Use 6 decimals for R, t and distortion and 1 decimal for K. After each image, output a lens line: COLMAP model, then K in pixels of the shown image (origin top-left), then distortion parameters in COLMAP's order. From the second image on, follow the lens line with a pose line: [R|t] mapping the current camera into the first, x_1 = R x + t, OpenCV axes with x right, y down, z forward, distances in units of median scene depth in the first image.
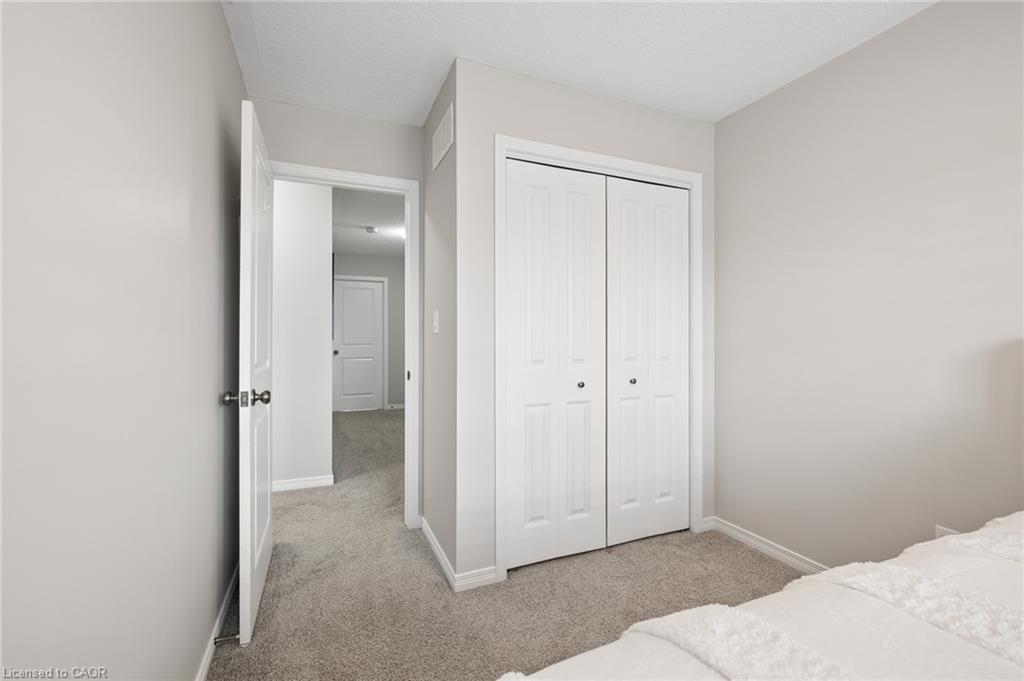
lens RADIAL K [[457.5, 0, 512.0], [0, 457.5, 340.5], [0, 0, 1]] dist [-0.000112, 0.000013]
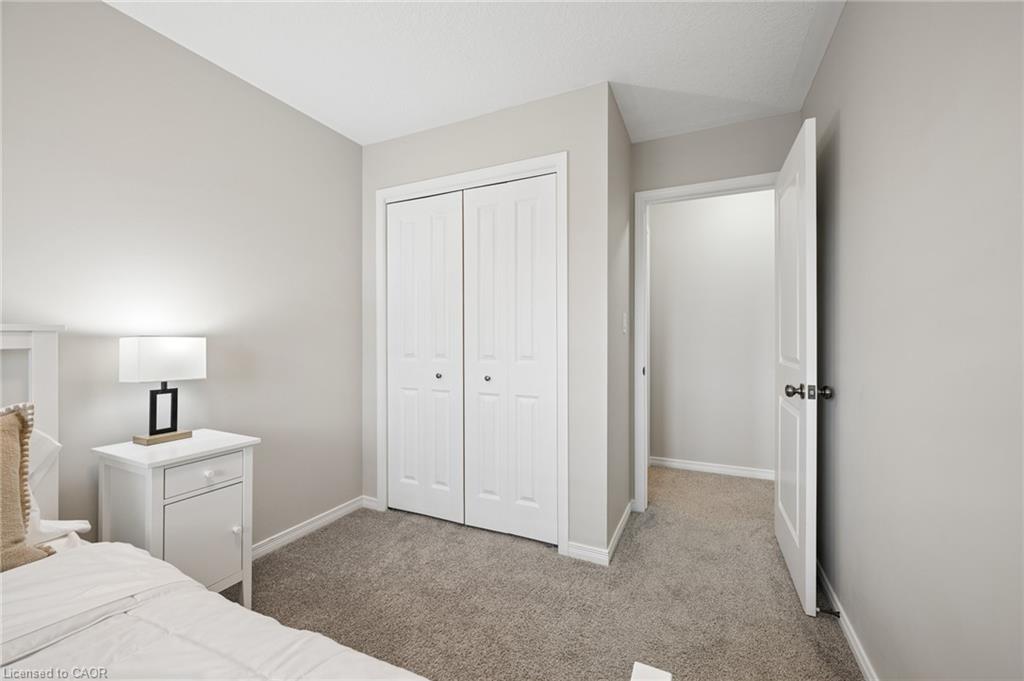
lens RADIAL K [[396.1, 0, 512.0], [0, 396.1, 340.5], [0, 0, 1]] dist [0.000328, 0.000008]
pose [[0.649391, 0.004847, -0.760440, 0.993684], [0.000373, 0.999978, 0.006692, -0.003152], [0.760455, -0.004630, 0.649374, 0.454180]]
